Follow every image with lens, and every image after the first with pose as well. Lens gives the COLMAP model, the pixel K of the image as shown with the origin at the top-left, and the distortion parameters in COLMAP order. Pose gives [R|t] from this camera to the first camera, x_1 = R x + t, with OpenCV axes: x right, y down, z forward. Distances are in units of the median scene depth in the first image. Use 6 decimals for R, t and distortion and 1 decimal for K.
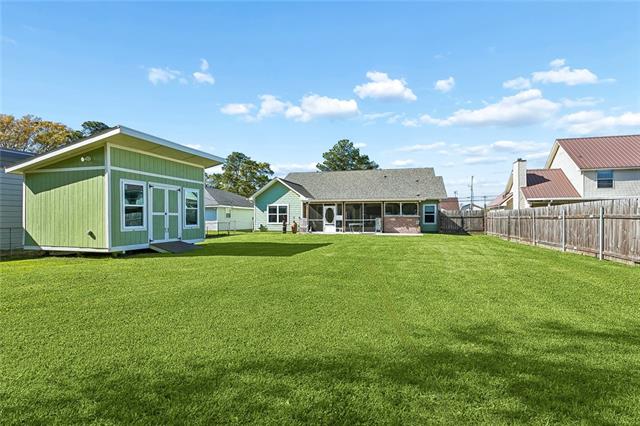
lens RADIAL K [[341.6, 0, 317.3], [0, 341.6, 215.9], [0, 0, 1]] dist [-0.032475, 0.002603]
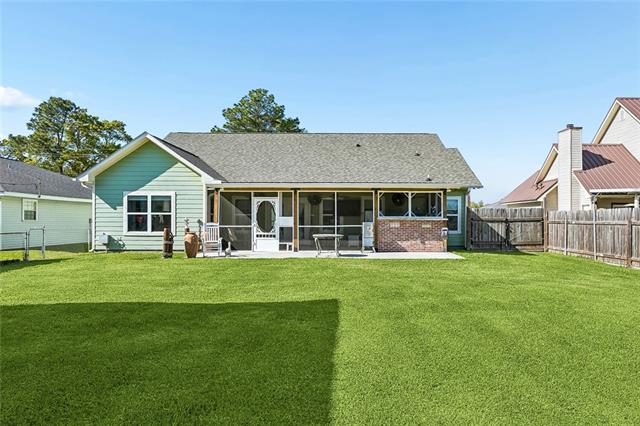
lens RADIAL K [[439.1, 0, 321.8], [0, 439.1, 213.3], [0, 0, 1]] dist [0.004388, 0.000161]
pose [[0.957540, 0.004348, 0.288267, -0.064588], [-0.004194, 0.999991, -0.001152, -0.005766], [-0.288270, -0.000106, 0.957549, 0.370191]]
